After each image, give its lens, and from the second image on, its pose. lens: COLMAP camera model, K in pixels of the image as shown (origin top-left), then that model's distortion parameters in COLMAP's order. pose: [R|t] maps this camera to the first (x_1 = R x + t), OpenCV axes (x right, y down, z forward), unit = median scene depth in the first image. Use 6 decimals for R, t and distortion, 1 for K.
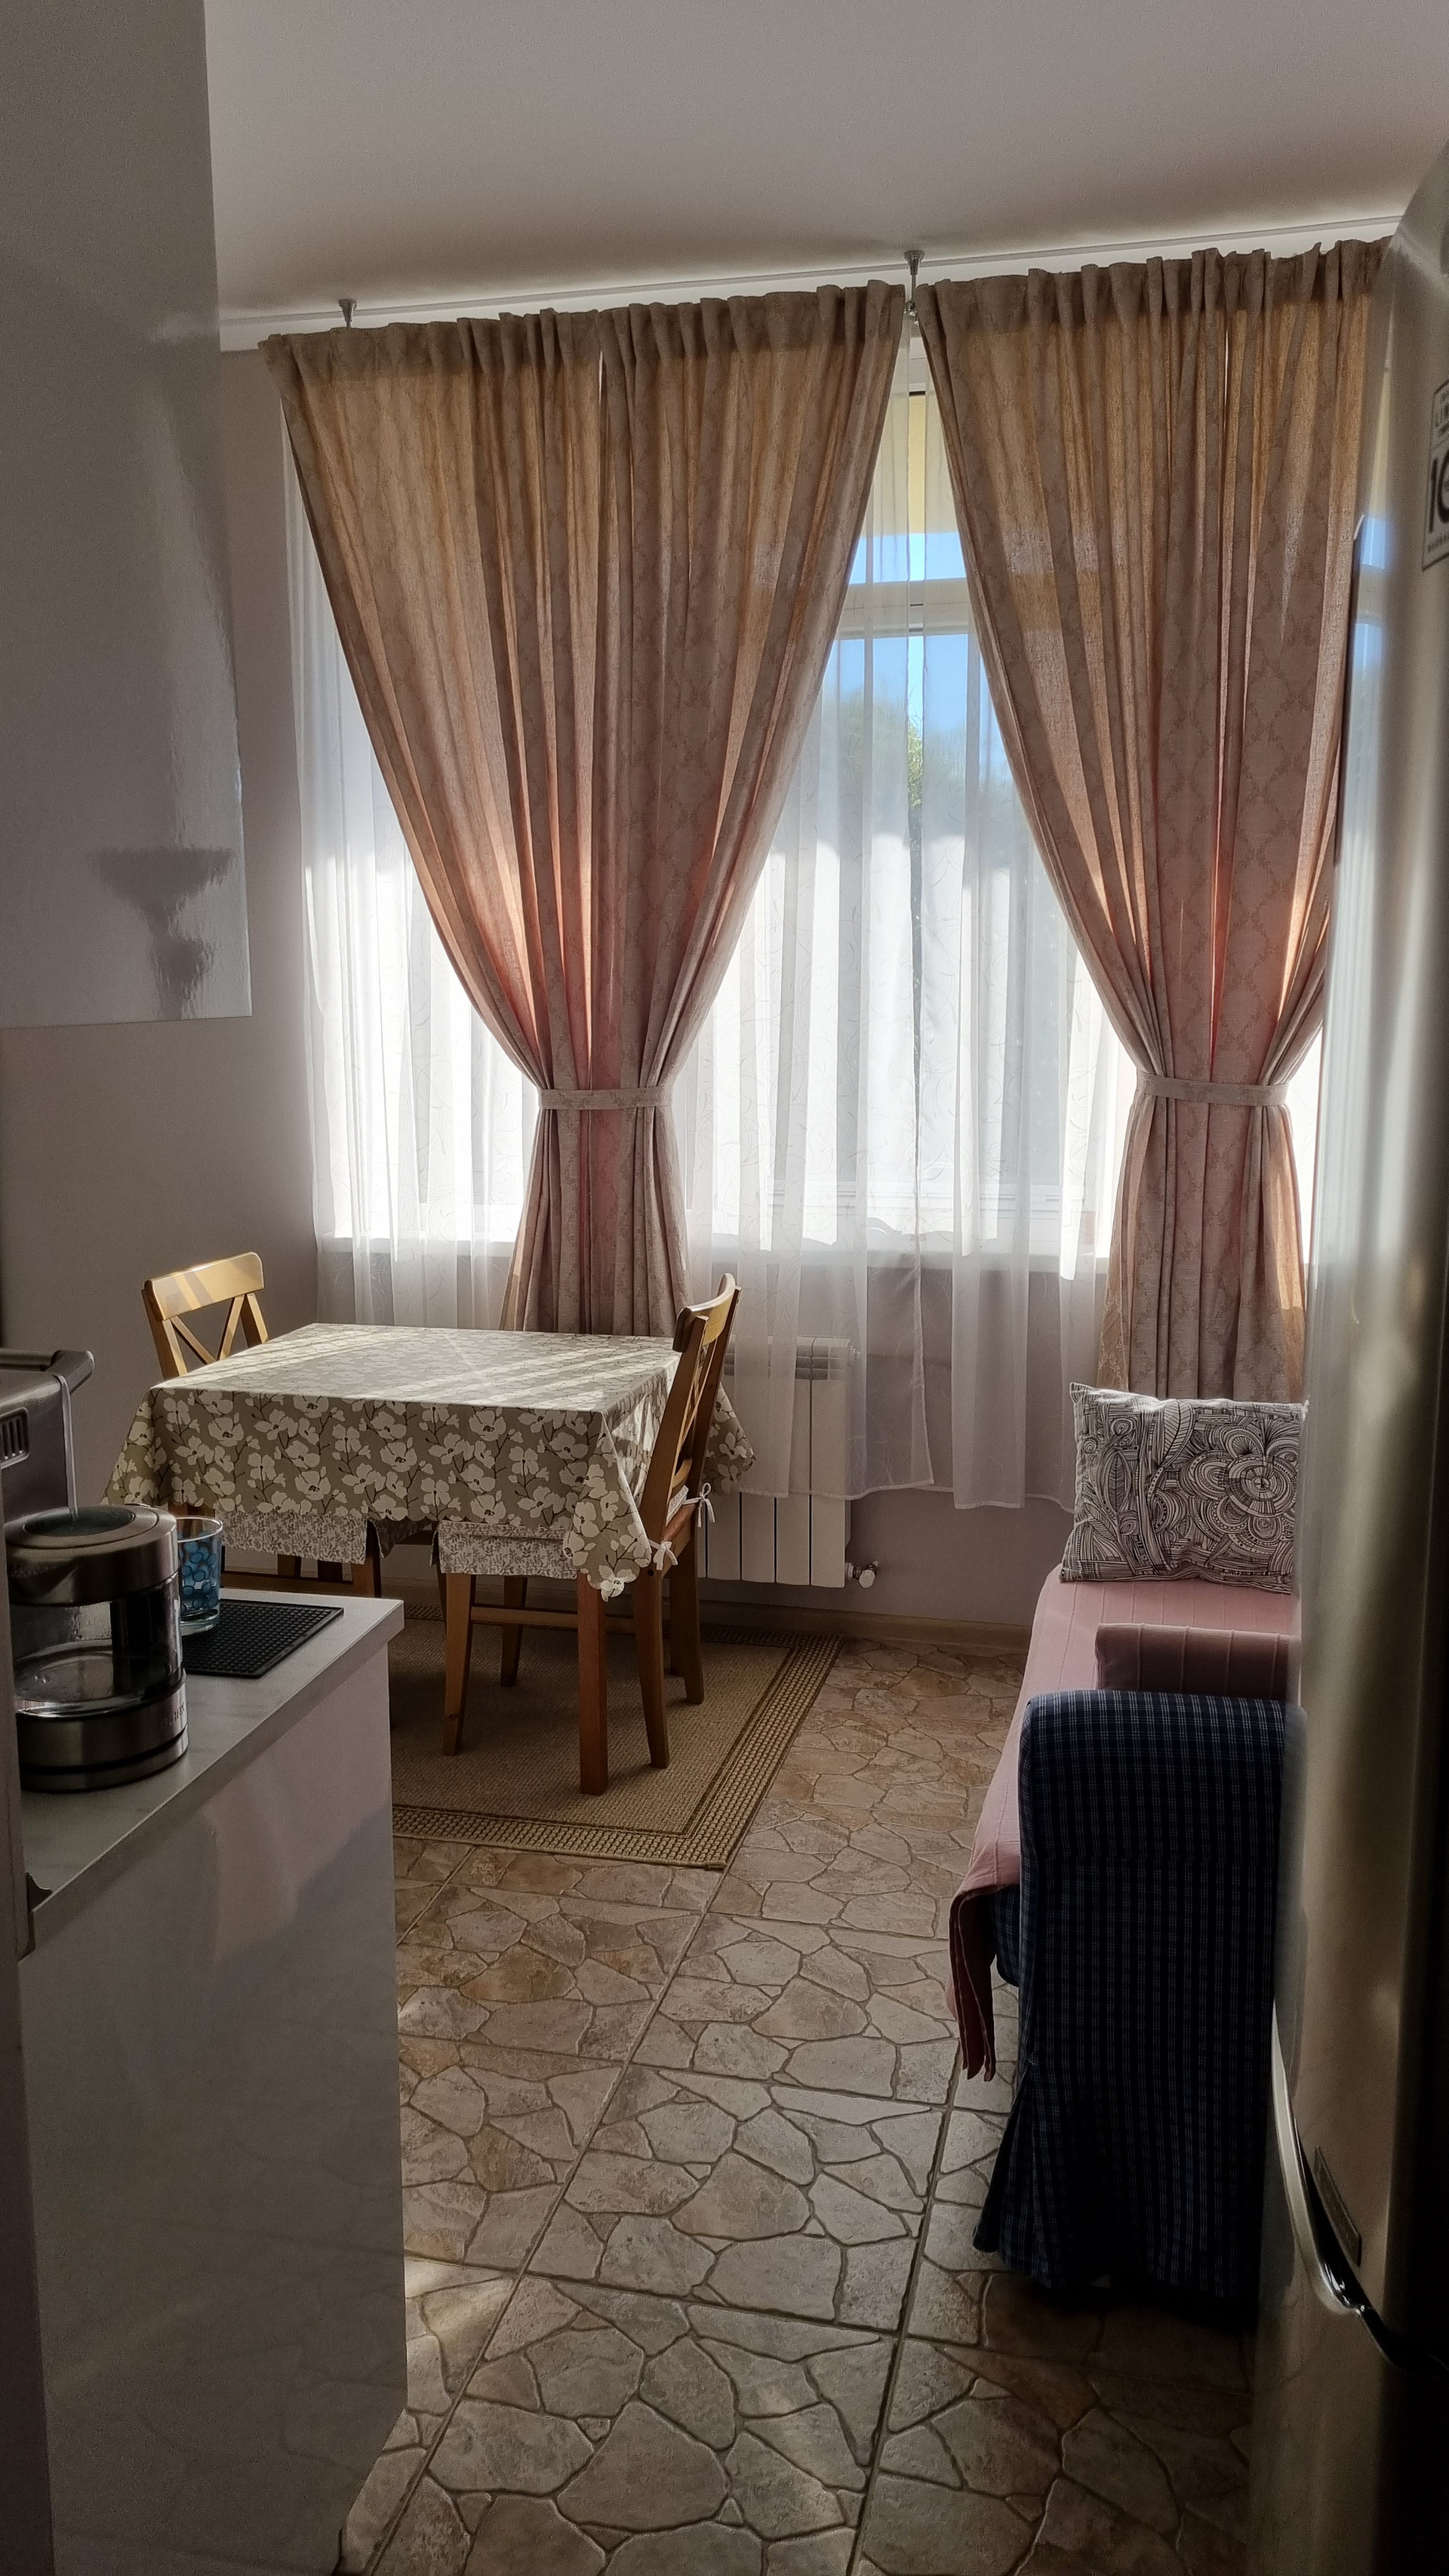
lens RADIAL K [[1906.0, 0, 691.7], [0, 1906.0, 1290.3], [0, 0, 1]] dist [0.022345, -0.007769]
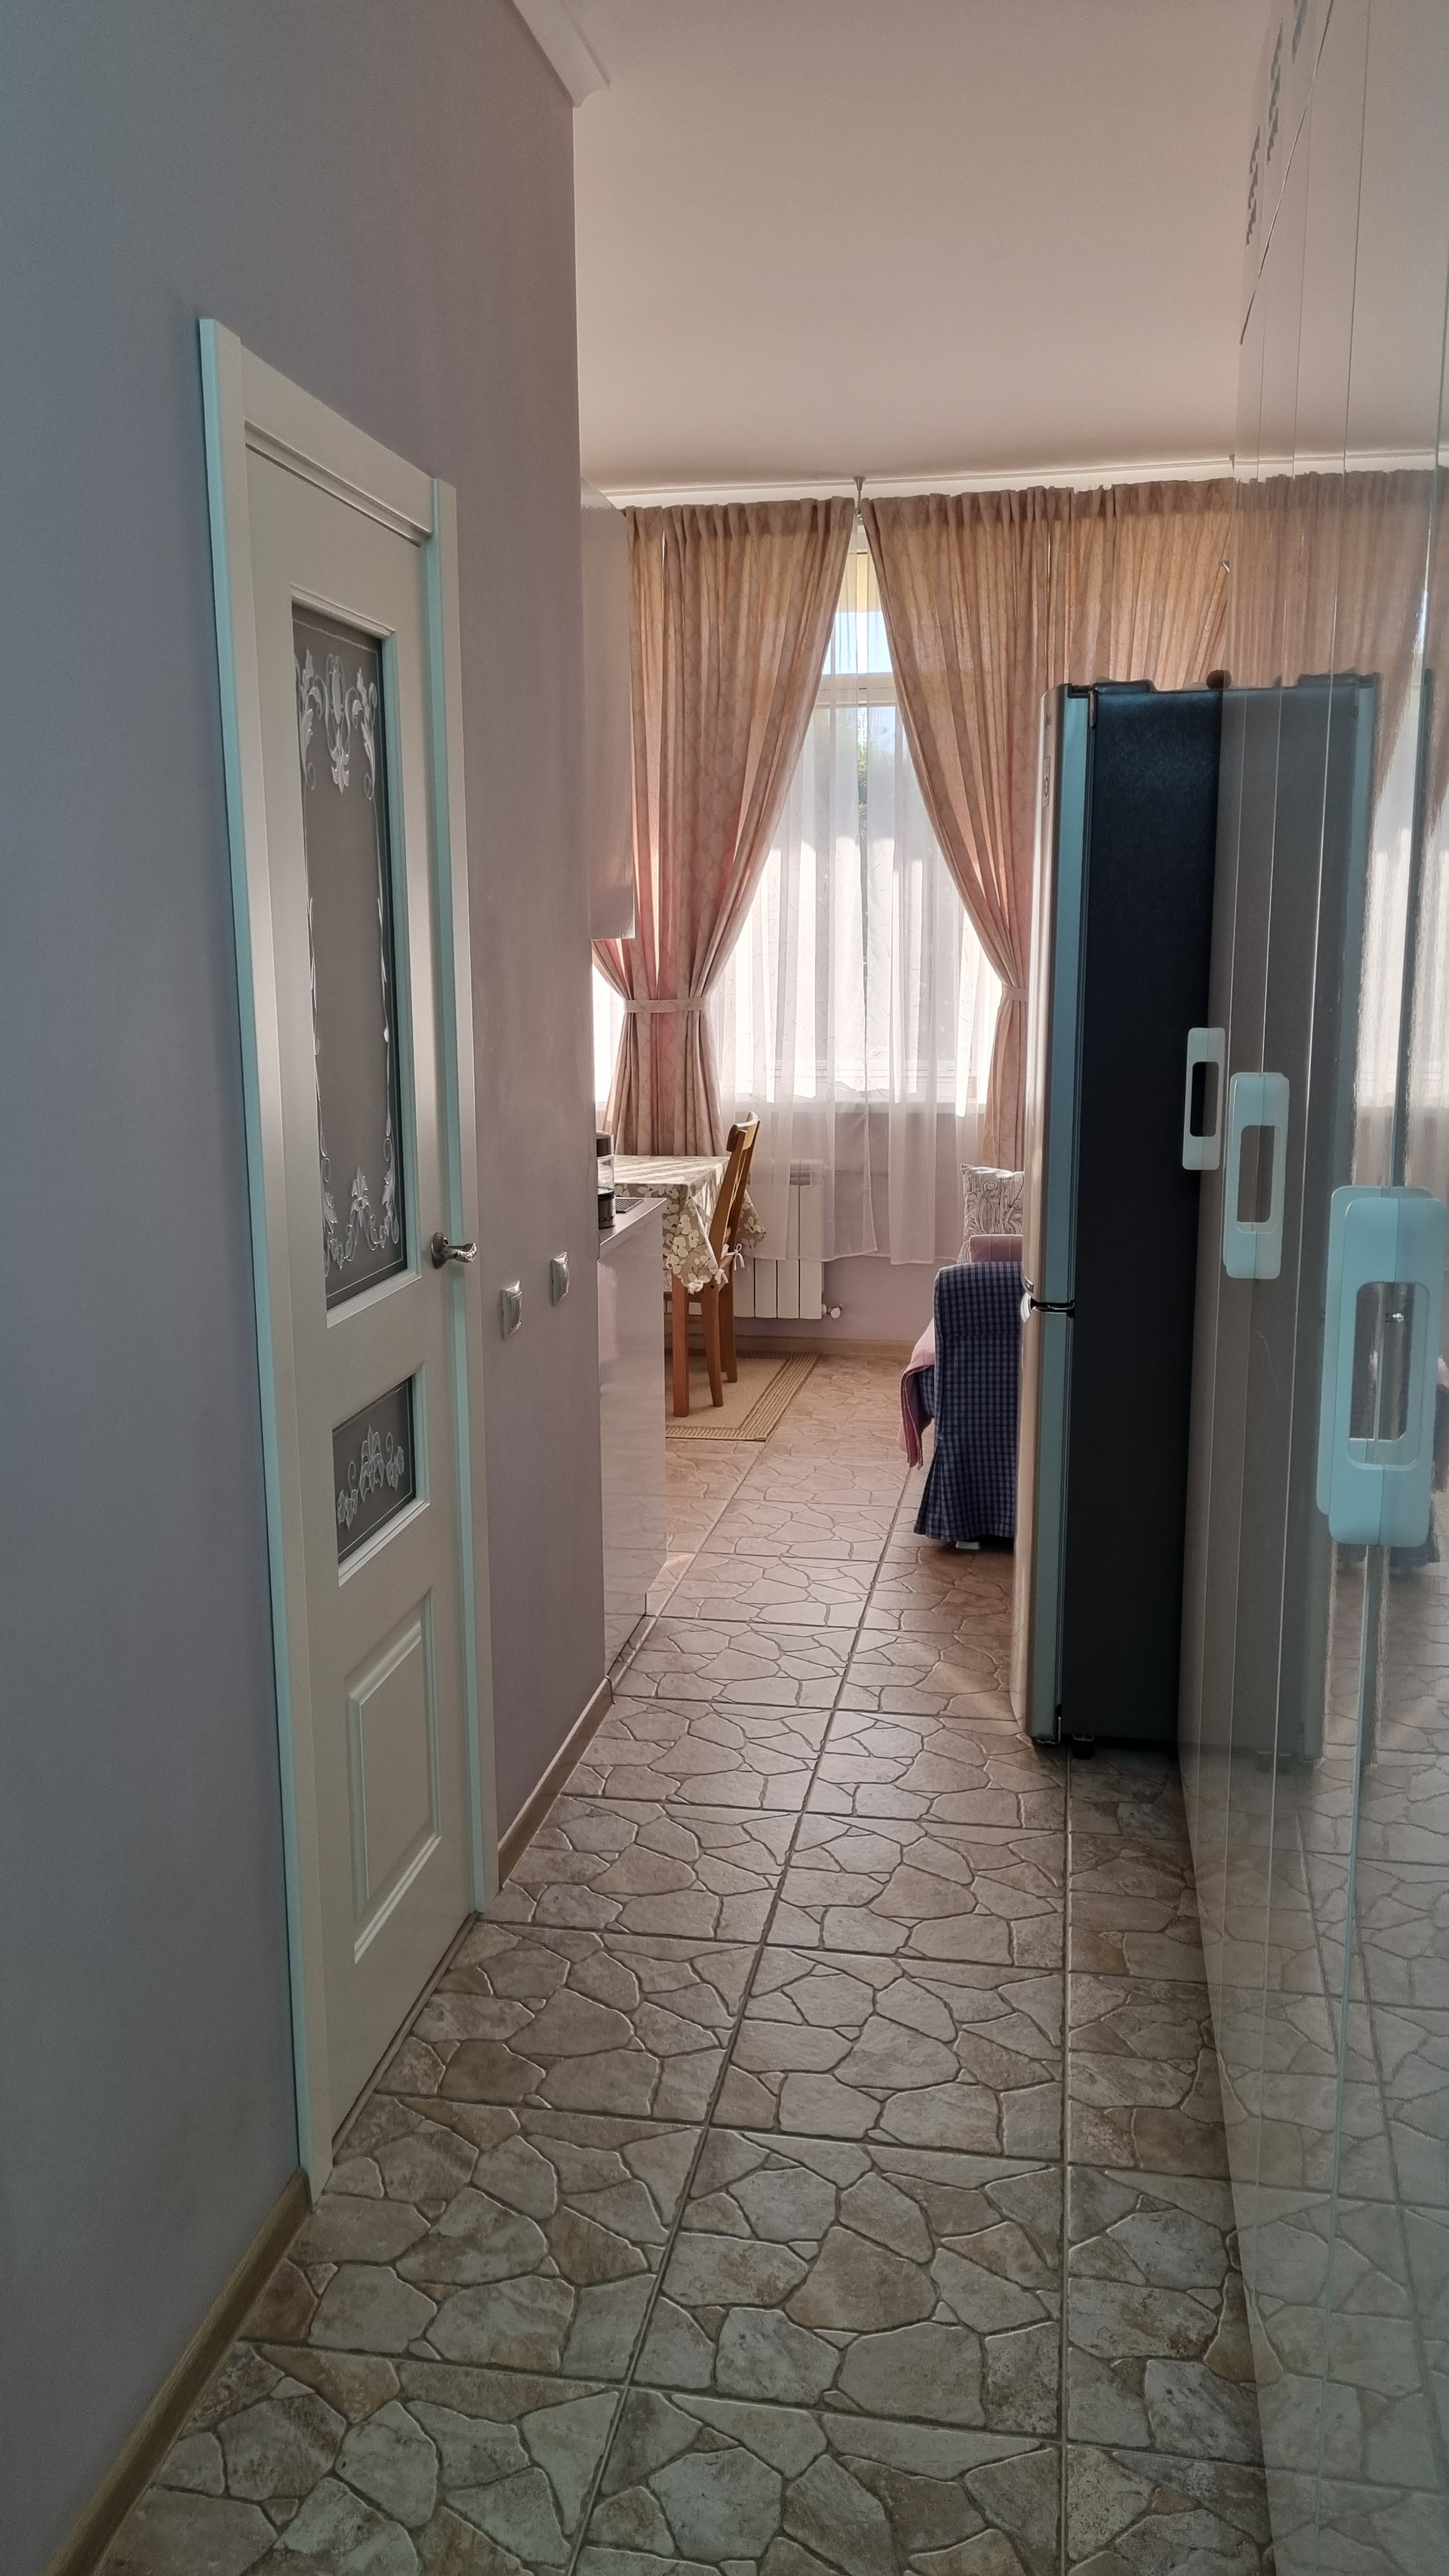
lens RADIAL K [[1903.7, 0, 724.5], [0, 1903.7, 1288.0], [0, 0, 1]] dist [0.033727, -0.033597]
pose [[0.997867, -0.014080, 0.063737, -0.108468], [0.012742, 0.999691, 0.021341, 0.105564], [-0.064017, -0.020483, 0.997739, -0.608366]]
